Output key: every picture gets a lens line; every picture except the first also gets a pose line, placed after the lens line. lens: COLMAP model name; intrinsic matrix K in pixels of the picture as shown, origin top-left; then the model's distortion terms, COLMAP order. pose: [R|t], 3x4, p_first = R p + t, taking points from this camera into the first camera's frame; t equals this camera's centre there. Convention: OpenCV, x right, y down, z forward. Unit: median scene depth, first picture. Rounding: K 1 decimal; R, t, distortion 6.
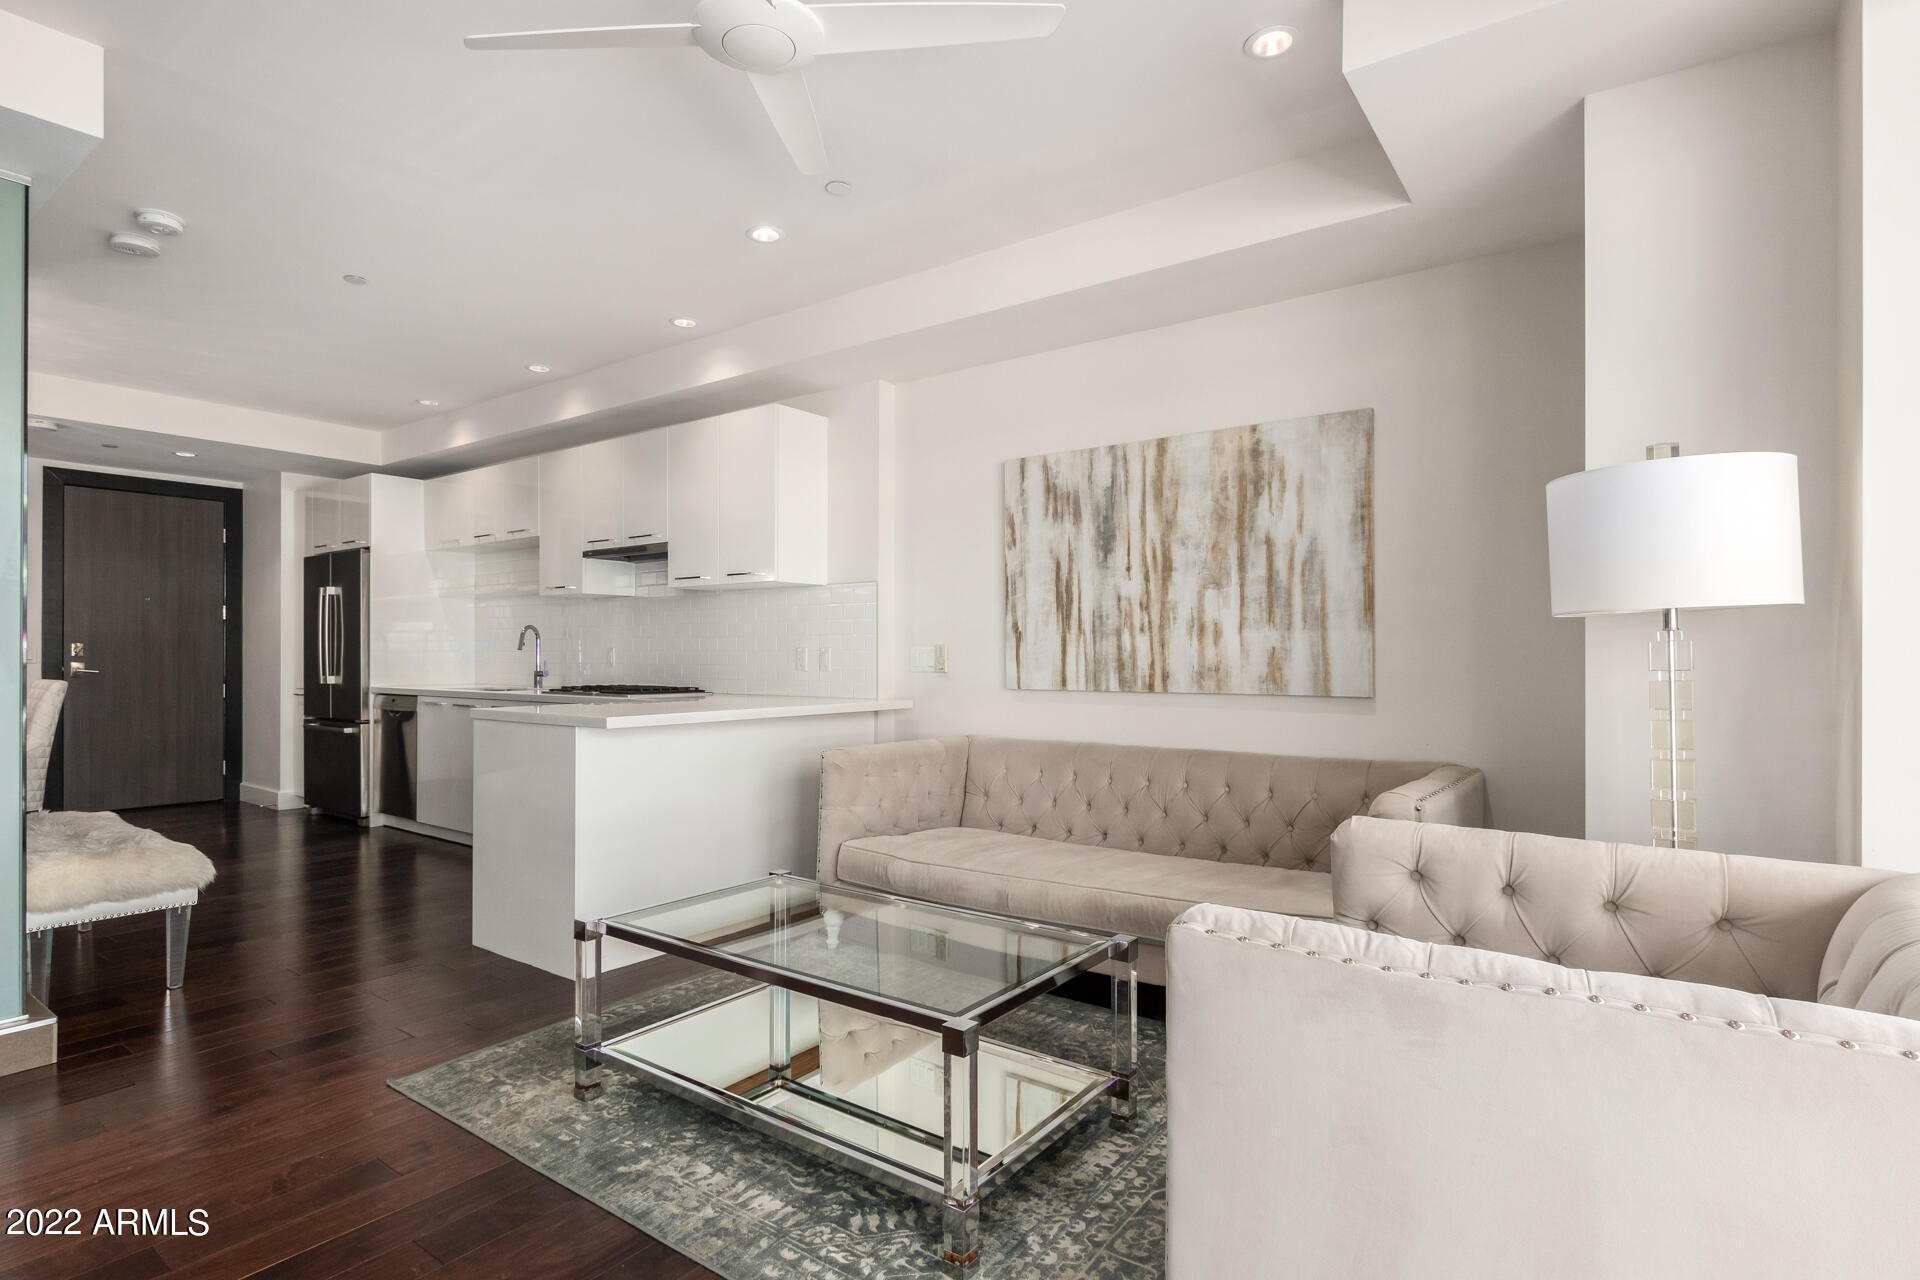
lens RADIAL K [[957.1, 0, 963.0], [0, 957.1, 657.1], [0, 0, 1]] dist [0.000749, 0.000213]
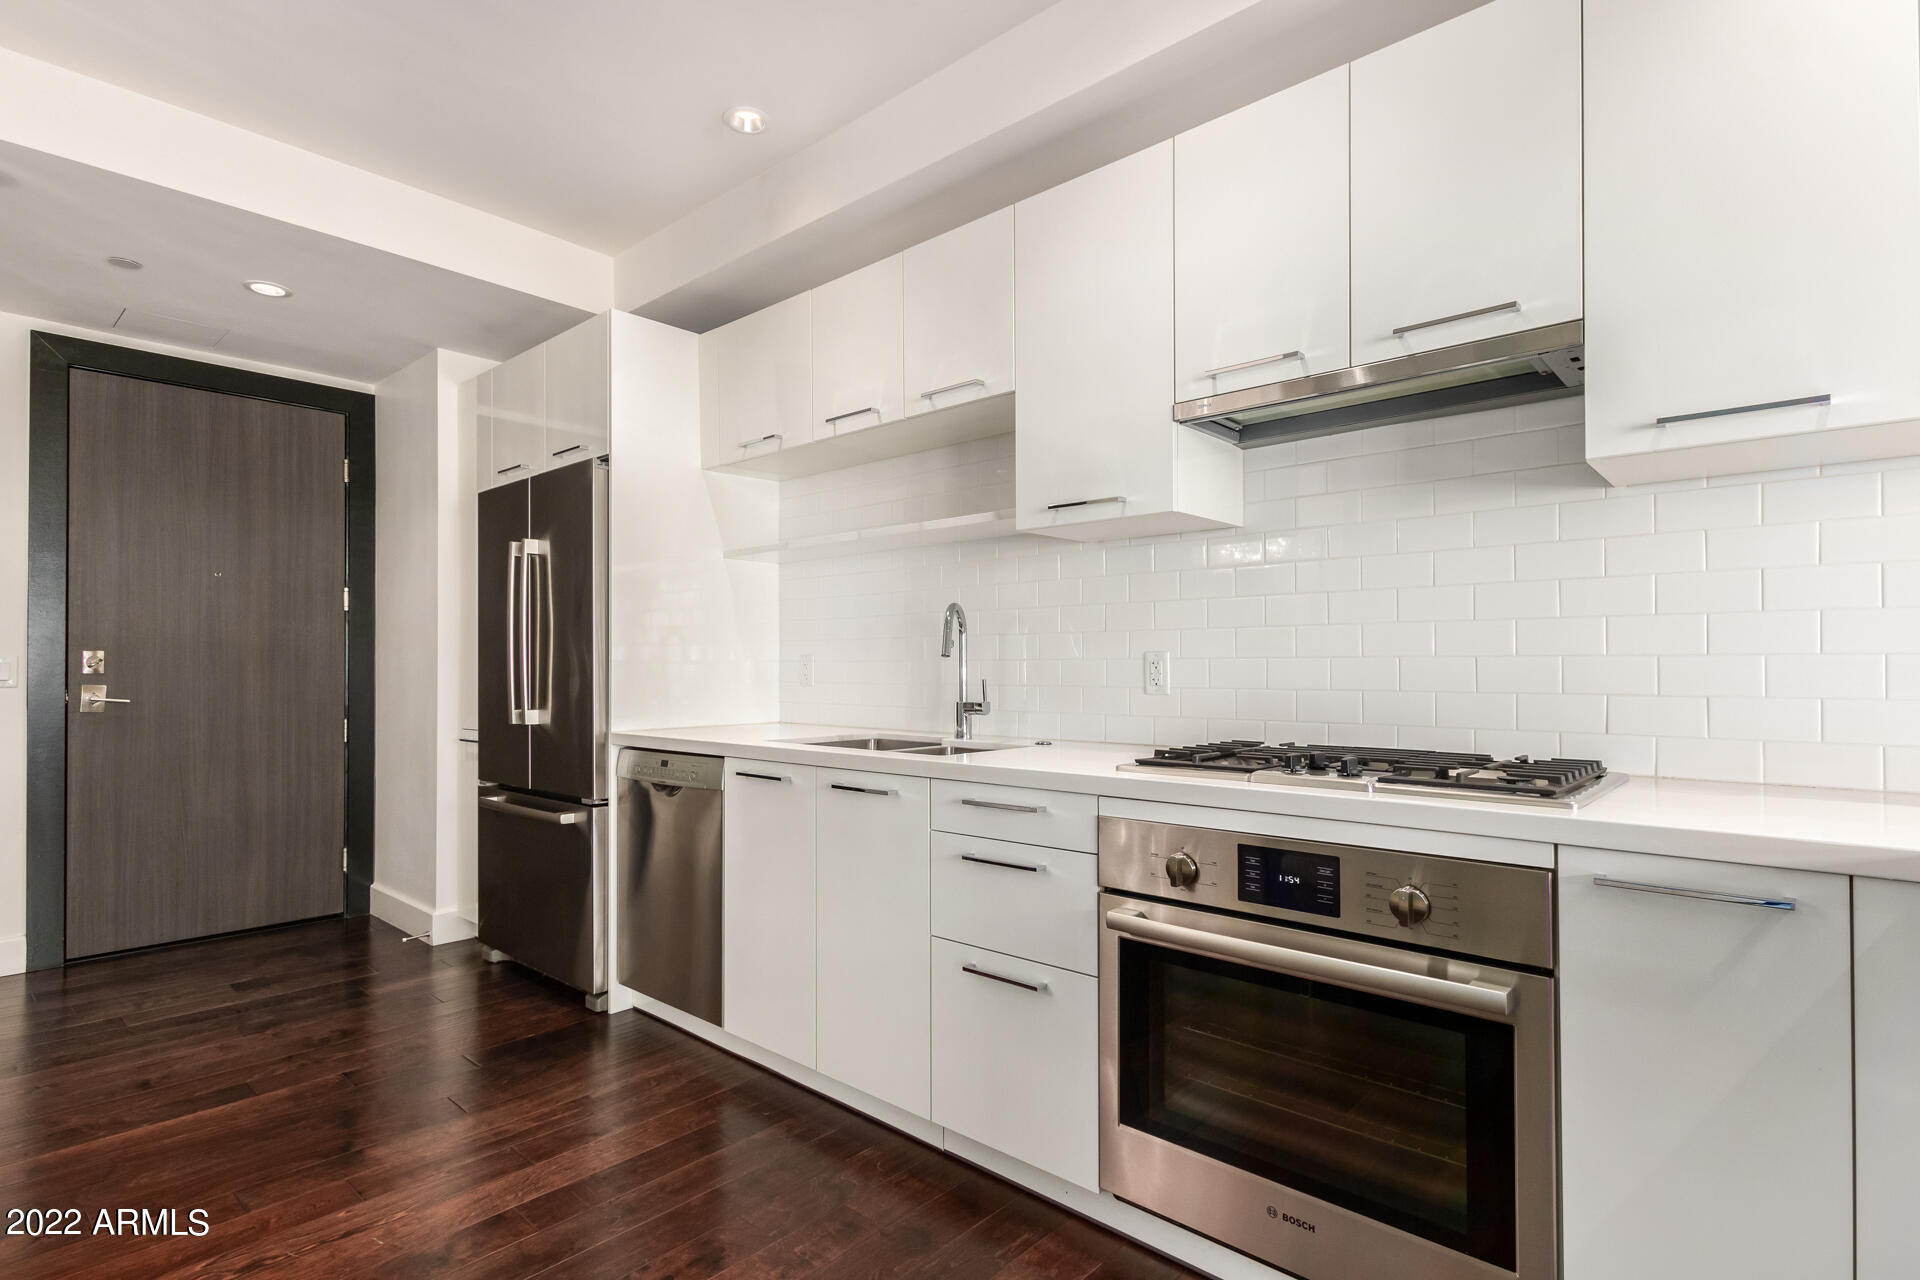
lens RADIAL K [[916.4, 0, 945.5], [0, 916.4, 655.1], [0, 0, 1]] dist [0.014132, -0.000308]
pose [[0.995290, -0.006862, -0.096696, -0.411781], [0.005773, 0.999917, -0.011539, -0.003269], [0.096767, 0.010926, 0.995247, 0.556202]]
